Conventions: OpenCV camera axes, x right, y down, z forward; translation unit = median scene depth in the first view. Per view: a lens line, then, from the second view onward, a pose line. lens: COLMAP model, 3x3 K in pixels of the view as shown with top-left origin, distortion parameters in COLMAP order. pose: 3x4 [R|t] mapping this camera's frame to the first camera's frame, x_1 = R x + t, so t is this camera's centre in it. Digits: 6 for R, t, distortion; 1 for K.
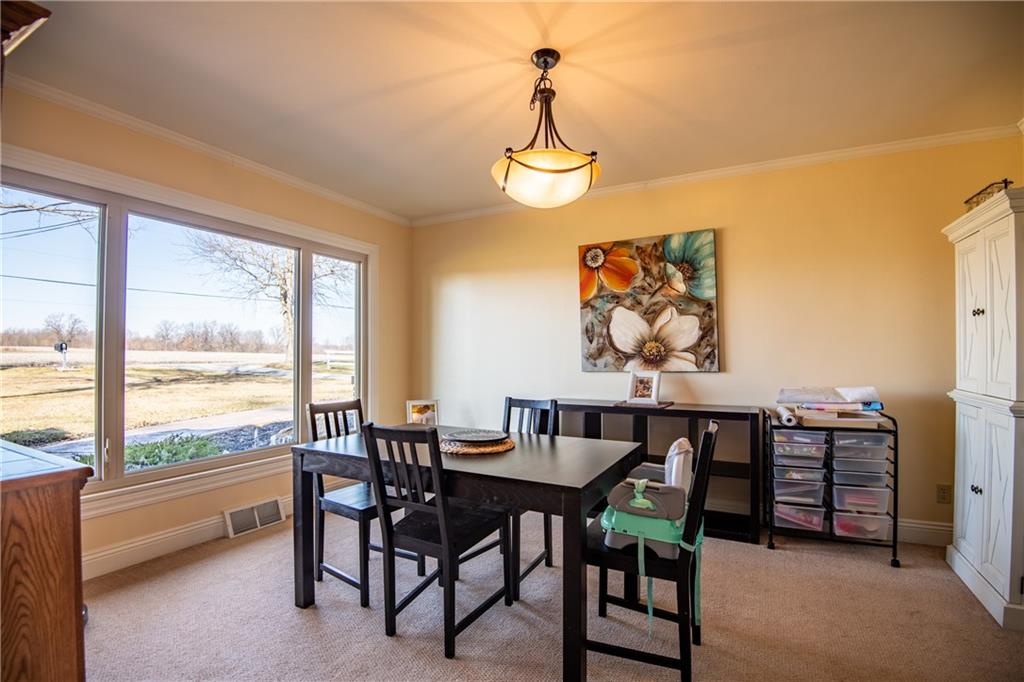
lens RADIAL K [[492.3, 0, 512.7], [0, 492.3, 344.2], [0, 0, 1]] dist [-0.037753, -0.002639]
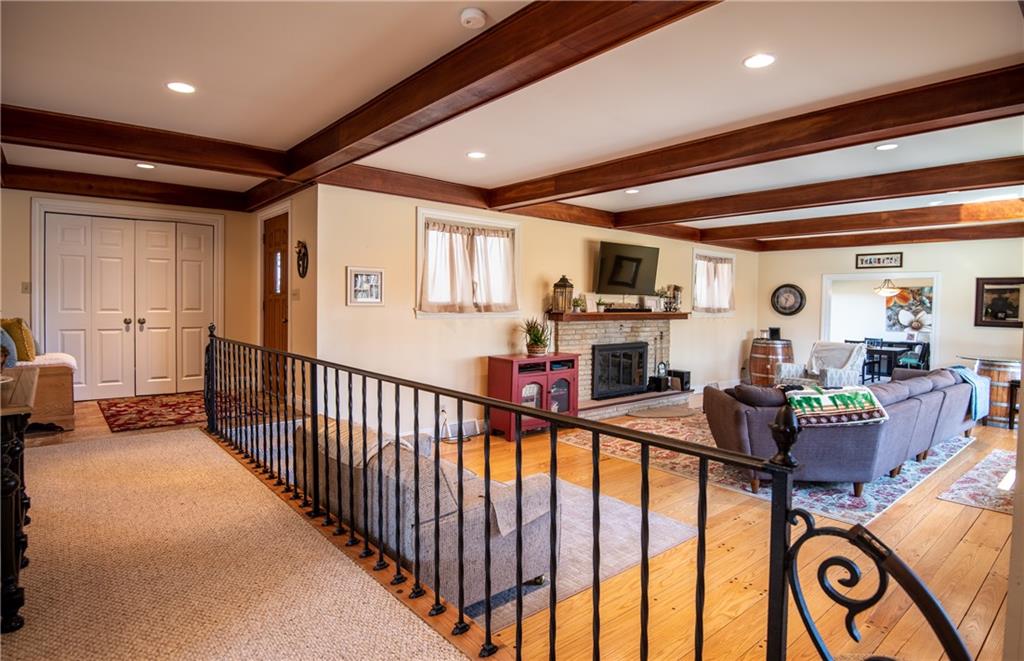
lens RADIAL K [[539.1, 0, 509.8], [0, 539.1, 313.8], [0, 0, 1]] dist [0.000238, -0.000045]
pose [[0.923798, 0.023239, -0.382175, -0.741023], [-0.009844, 0.999268, 0.036968, -0.151325], [0.382754, -0.030389, 0.923350, -2.959861]]
